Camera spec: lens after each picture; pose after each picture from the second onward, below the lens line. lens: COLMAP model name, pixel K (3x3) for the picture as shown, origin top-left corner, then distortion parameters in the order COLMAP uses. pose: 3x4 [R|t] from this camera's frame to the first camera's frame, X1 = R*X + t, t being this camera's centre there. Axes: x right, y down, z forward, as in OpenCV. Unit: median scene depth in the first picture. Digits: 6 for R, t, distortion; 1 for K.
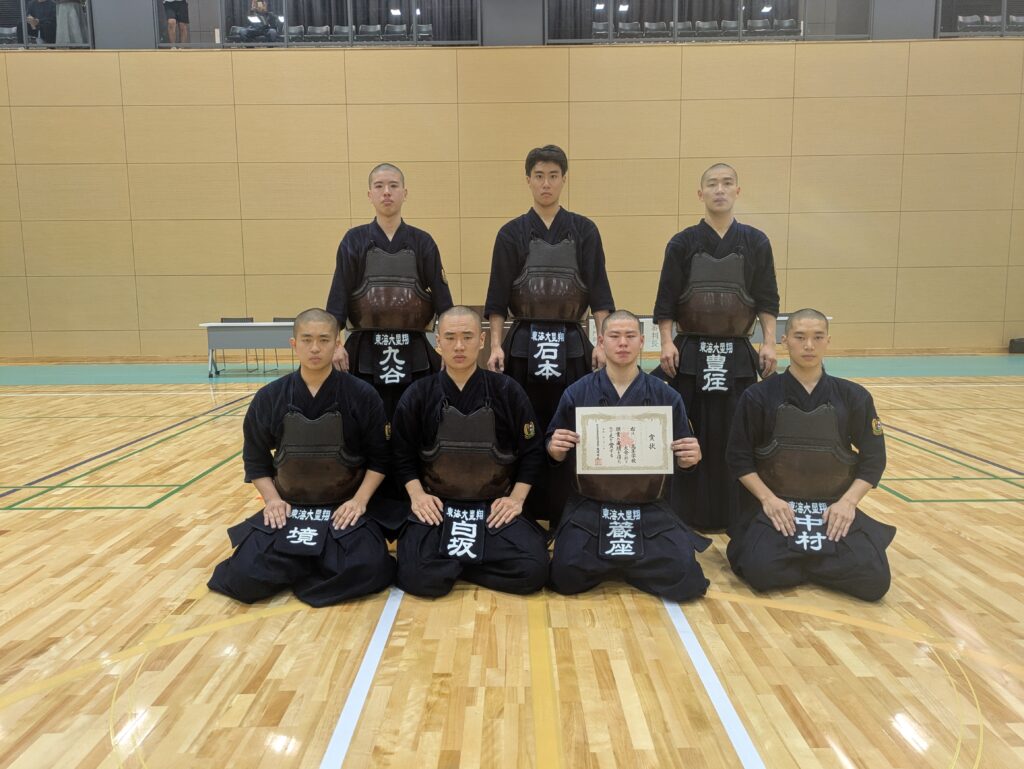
lens RADIAL K [[733.4, 0, 509.4], [0, 733.4, 380.2], [0, 0, 1]] dist [-0.002530, -0.002831]
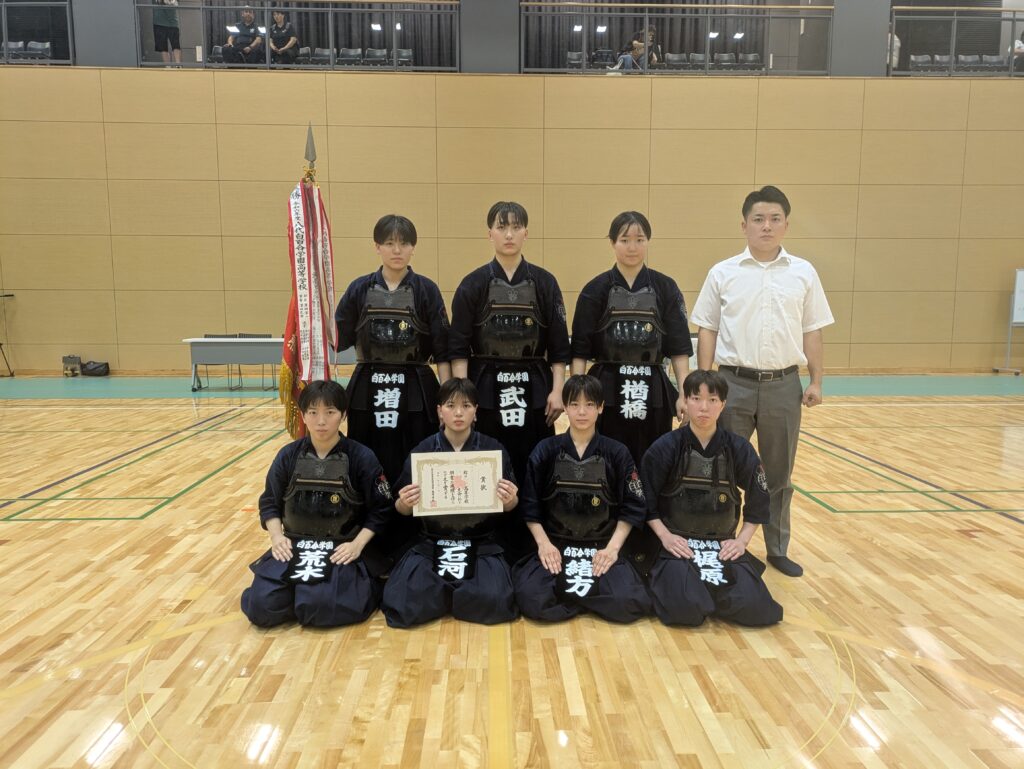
lens RADIAL K [[733.4, 0, 520.6], [0, 733.4, 386.2], [0, 0, 1]] dist [-0.002530, -0.002831]
pose [[0.998998, 0.006523, 0.044287, 0.020967], [-0.006122, 0.999939, -0.009182, -0.019877], [-0.044344, 0.008902, 0.998977, -0.143392]]
